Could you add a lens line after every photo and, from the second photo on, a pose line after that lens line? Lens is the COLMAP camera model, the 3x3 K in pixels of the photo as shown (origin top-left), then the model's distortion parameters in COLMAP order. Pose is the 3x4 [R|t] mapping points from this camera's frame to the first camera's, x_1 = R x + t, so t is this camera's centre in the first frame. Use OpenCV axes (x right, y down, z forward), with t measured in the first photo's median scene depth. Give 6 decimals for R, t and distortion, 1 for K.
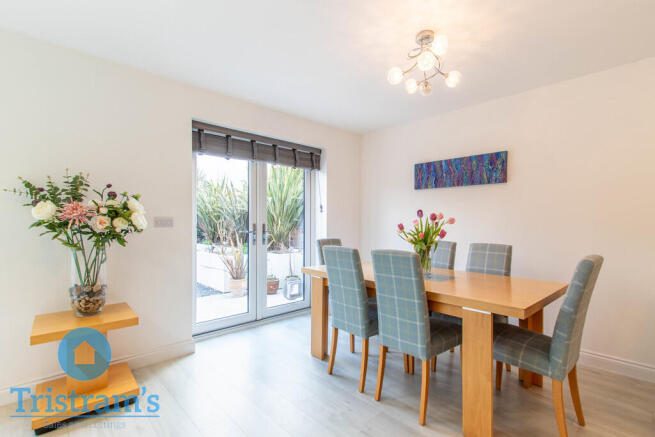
lens RADIAL K [[308.1, 0, 329.3], [0, 308.1, 223.3], [0, 0, 1]] dist [-0.002437, -0.000813]
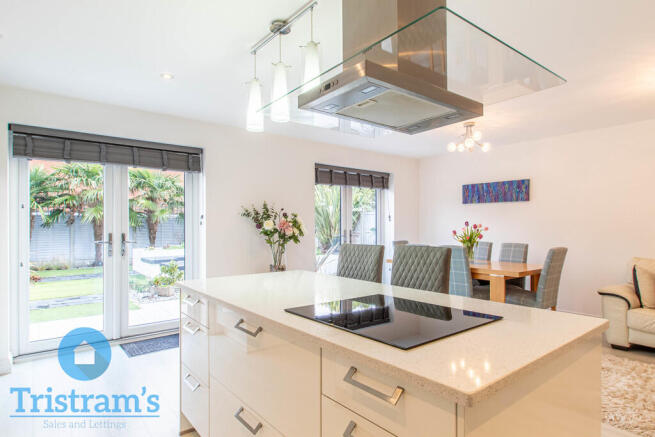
lens RADIAL K [[351.4, 0, 324.5], [0, 351.4, 223.4], [0, 0, 1]] dist [0.005734, -0.000549]
pose [[0.995025, -0.005869, -0.099454, -0.257497], [0.005047, 0.999951, -0.008510, -0.022400], [0.099499, 0.007966, 0.995006, -0.886965]]
